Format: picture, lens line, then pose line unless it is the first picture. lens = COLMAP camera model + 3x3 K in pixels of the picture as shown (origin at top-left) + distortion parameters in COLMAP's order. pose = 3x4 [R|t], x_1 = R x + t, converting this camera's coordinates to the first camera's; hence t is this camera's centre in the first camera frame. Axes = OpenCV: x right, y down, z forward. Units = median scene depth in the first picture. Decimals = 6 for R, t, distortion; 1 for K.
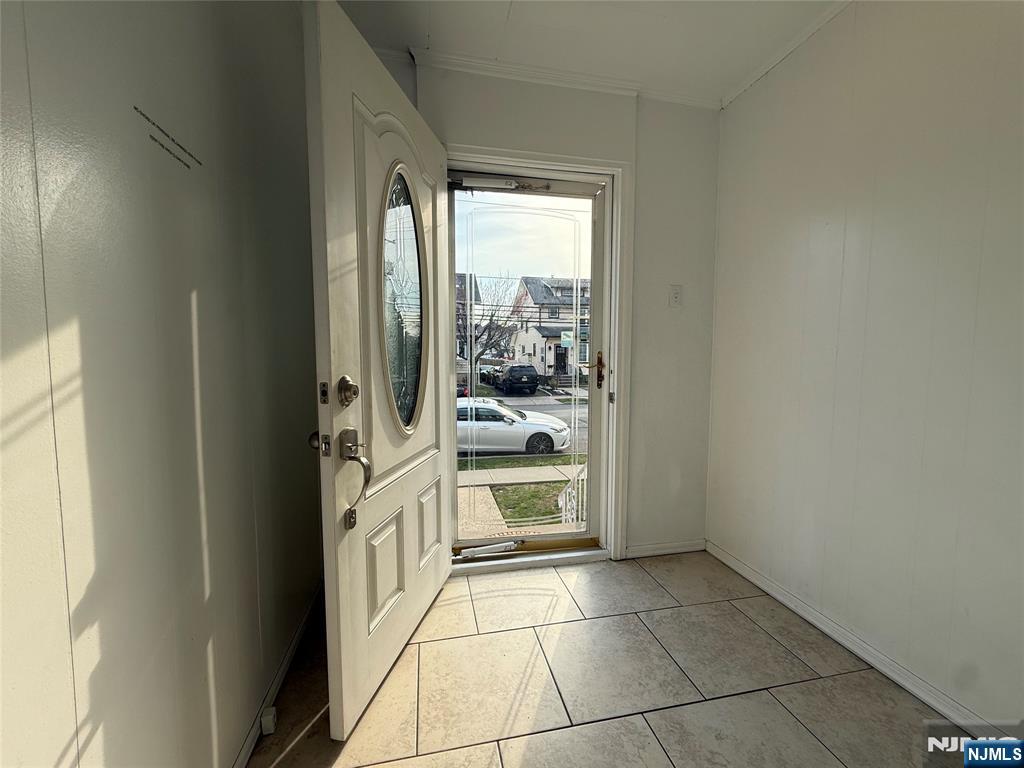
lens RADIAL K [[406.6, 0, 509.2], [0, 406.6, 384.4], [0, 0, 1]] dist [-0.002659, 0.000445]
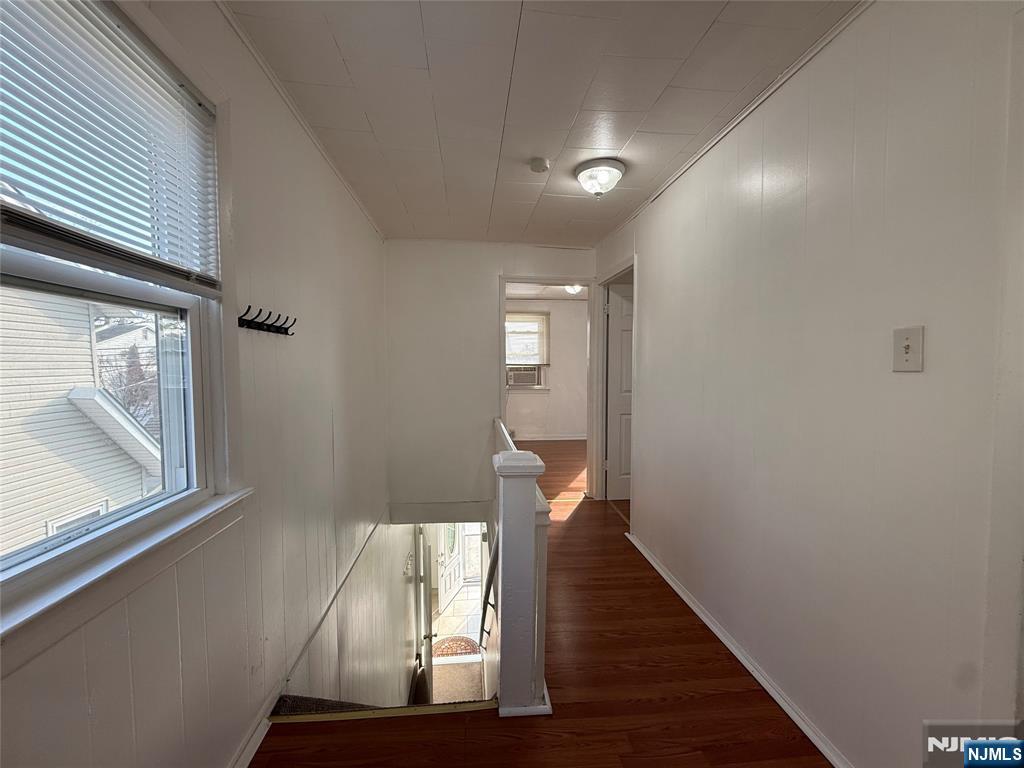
lens RADIAL K [[406.6, 0, 511.8], [0, 406.6, 385.3], [0, 0, 1]] dist [-0.002659, 0.000445]
pose [[0.995829, 0.008432, -0.090844, 0.724658], [-0.009957, 0.999817, -0.016347, -1.519143], [0.090689, 0.017183, 0.995731, -3.122637]]
